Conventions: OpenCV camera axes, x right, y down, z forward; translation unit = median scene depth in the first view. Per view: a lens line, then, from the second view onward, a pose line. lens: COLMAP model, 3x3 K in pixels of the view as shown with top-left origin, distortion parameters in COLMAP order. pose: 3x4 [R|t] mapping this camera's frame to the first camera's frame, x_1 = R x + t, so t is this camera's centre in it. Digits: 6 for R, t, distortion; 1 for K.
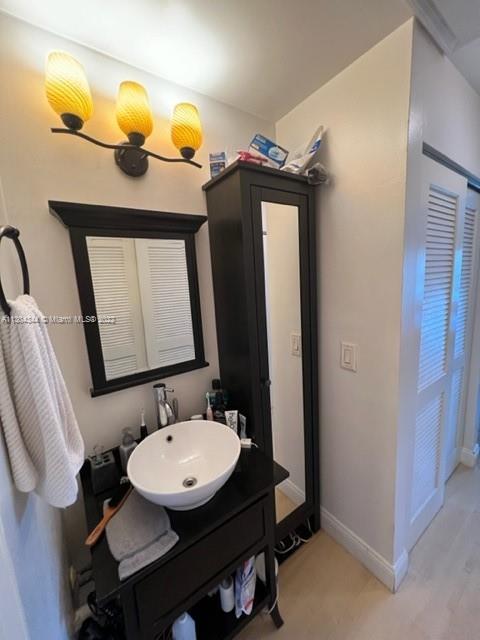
lens RADIAL K [[256.0, 0, 242.1], [0, 256.0, 316.8], [0, 0, 1]] dist [-0.001522, 0.001450]
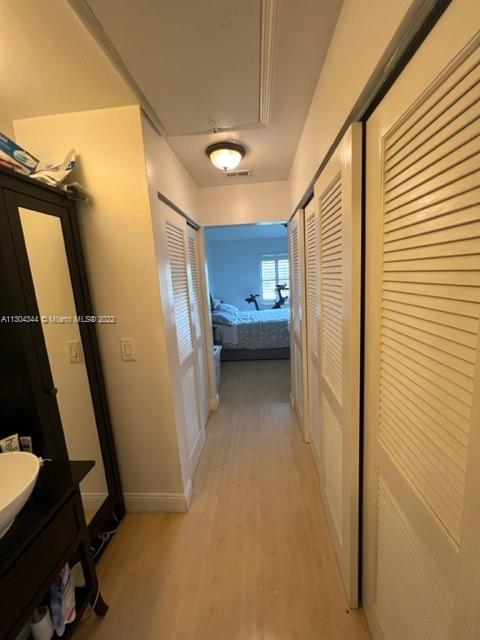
lens RADIAL K [[256.0, 0, 244.3], [0, 256.0, 316.2], [0, 0, 1]] dist [-0.001522, 0.001450]
pose [[0.625040, -0.108253, 0.773050, -0.160931], [0.142164, 0.989561, 0.023627, 0.049913], [-0.767538, 0.095132, 0.633905, -0.200824]]
